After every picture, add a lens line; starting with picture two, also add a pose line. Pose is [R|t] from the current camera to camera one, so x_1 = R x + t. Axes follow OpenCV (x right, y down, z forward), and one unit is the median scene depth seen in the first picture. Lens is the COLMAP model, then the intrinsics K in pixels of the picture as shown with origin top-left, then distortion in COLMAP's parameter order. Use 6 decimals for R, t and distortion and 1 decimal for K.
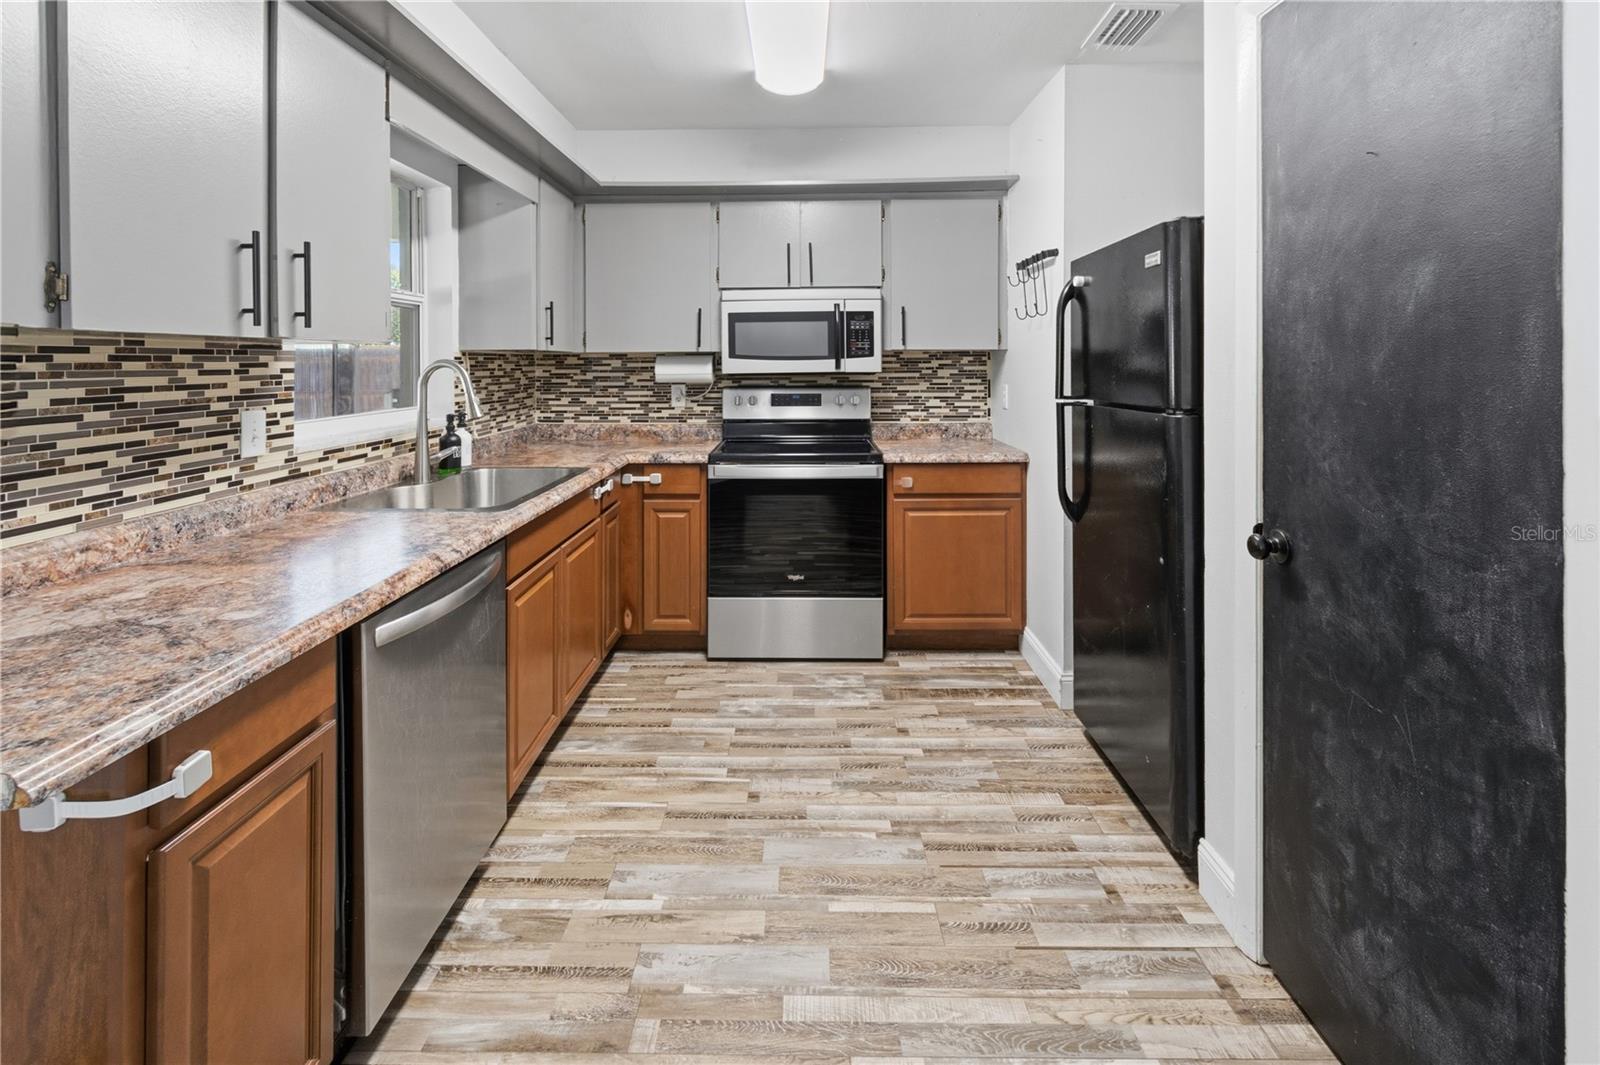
lens RADIAL K [[693.9, 0, 801.0], [0, 693.9, 363.3], [0, 0, 1]] dist [-0.003716, -0.000088]
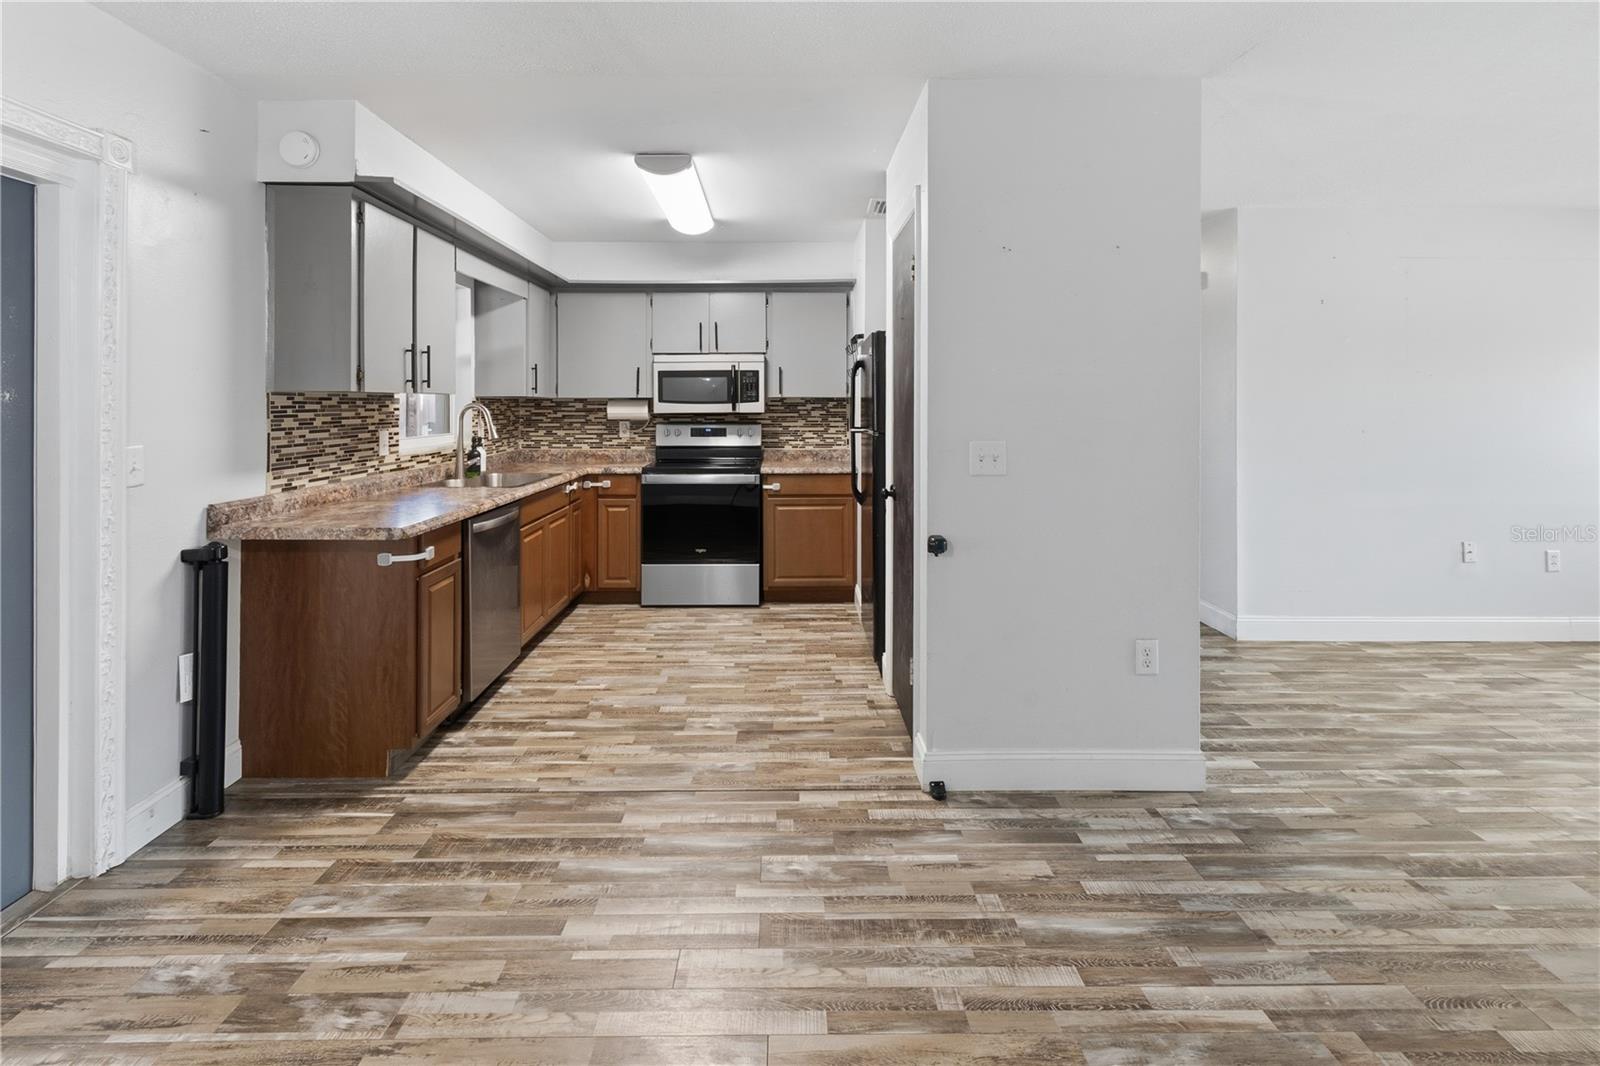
lens RADIAL K [[731.6, 0, 784.6], [0, 731.6, 412.3], [0, 0, 1]] dist [0.000110, 0.000413]
pose [[0.999825, 0.004304, 0.018214, 0.144442], [-0.004472, 0.999948, 0.009178, -0.002168], [-0.018174, -0.009258, 0.999792, -0.576682]]
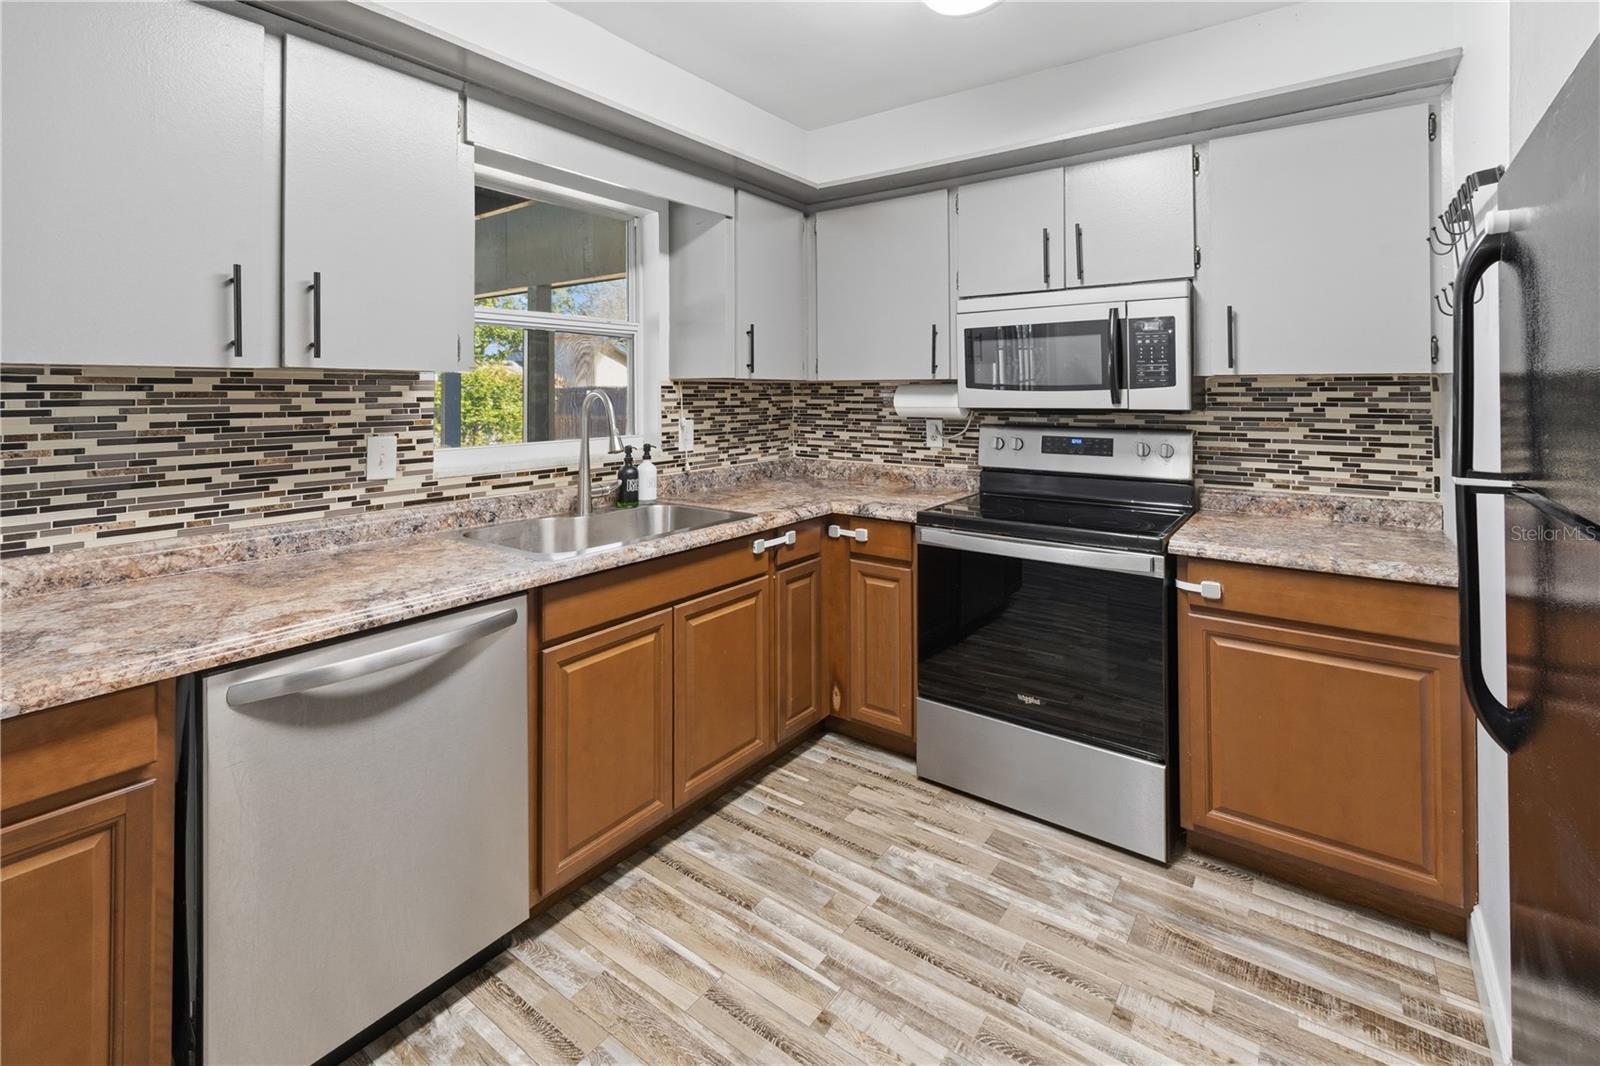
lens RADIAL K [[719.6, 0, 801.3], [0, 719.6, 383.6], [0, 0, 1]] dist [-0.000282, 0.000074]
pose [[0.817891, -0.000985, -0.575372, 0.228100], [-0.005293, 0.999943, -0.009237, -0.003970], [0.575348, 0.010600, 0.817840, 0.272284]]
